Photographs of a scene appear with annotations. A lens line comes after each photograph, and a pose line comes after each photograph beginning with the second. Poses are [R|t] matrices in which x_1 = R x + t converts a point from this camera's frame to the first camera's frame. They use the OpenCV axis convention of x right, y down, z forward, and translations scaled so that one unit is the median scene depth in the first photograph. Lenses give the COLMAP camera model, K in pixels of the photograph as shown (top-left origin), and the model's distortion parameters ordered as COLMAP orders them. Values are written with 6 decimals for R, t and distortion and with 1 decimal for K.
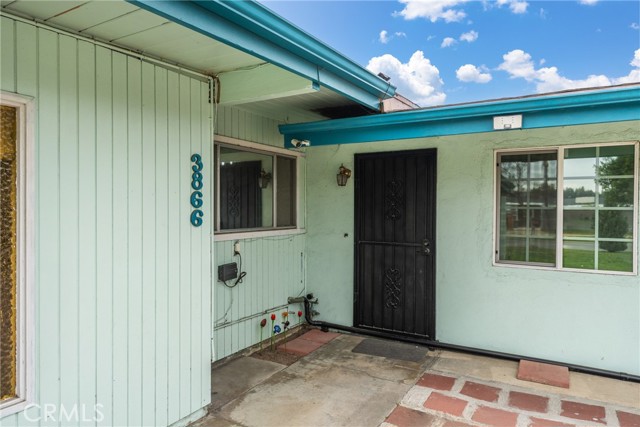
lens RADIAL K [[422.8, 0, 321.5], [0, 422.8, 212.4], [0, 0, 1]] dist [0.002050, 0.003225]
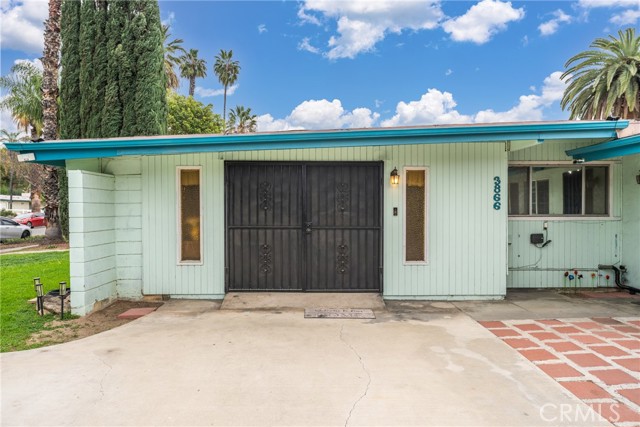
lens RADIAL K [[422.8, 0, 320.2], [0, 422.8, 212.7], [0, 0, 1]] dist [0.002050, 0.003225]
pose [[0.522144, 0.002992, -0.852852, 0.771367], [-0.005397, 0.999985, 0.000204, 0.037441], [0.852840, 0.004497, 0.522153, -0.649648]]
